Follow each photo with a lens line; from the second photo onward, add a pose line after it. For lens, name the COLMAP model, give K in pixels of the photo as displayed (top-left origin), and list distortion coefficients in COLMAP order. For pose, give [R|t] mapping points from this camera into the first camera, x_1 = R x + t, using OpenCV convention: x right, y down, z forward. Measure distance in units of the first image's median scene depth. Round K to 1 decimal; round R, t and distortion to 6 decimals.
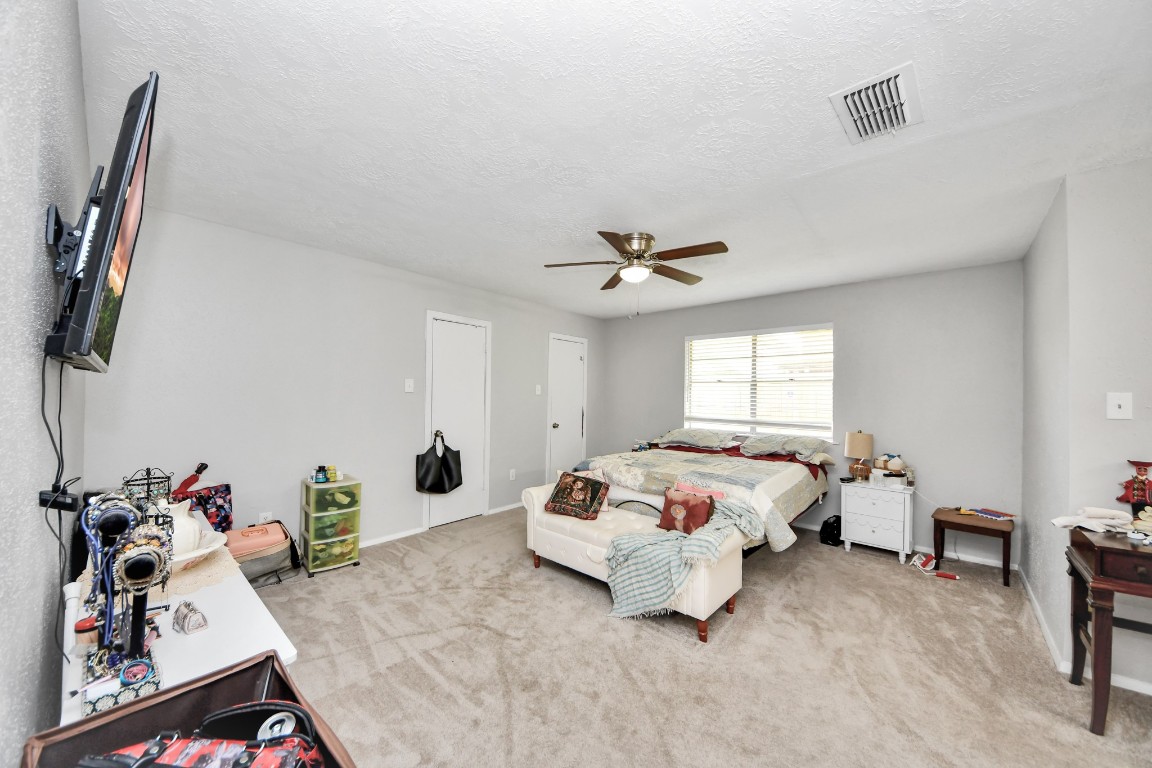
lens RADIAL K [[424.9, 0, 594.7], [0, 424.9, 393.1], [0, 0, 1]] dist [0.049088, -0.029272]
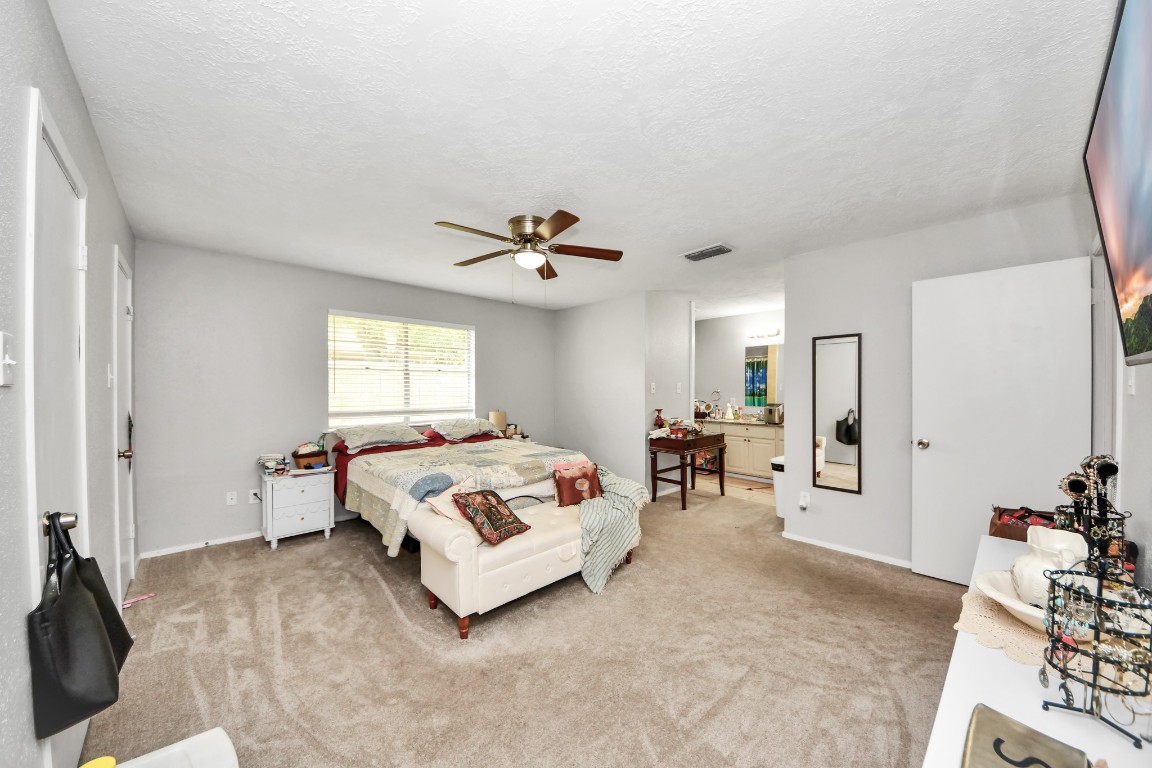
lens RADIAL K [[425.9, 0, 576.0], [0, 425.9, 384.0], [0, 0, 1]] dist [-0.000181, -0.000199]
pose [[0.074492, -0.003184, 0.997217, -0.581206], [-0.002679, 0.999991, 0.003393, 0.000431], [-0.997218, -0.002924, 0.074483, 0.564723]]
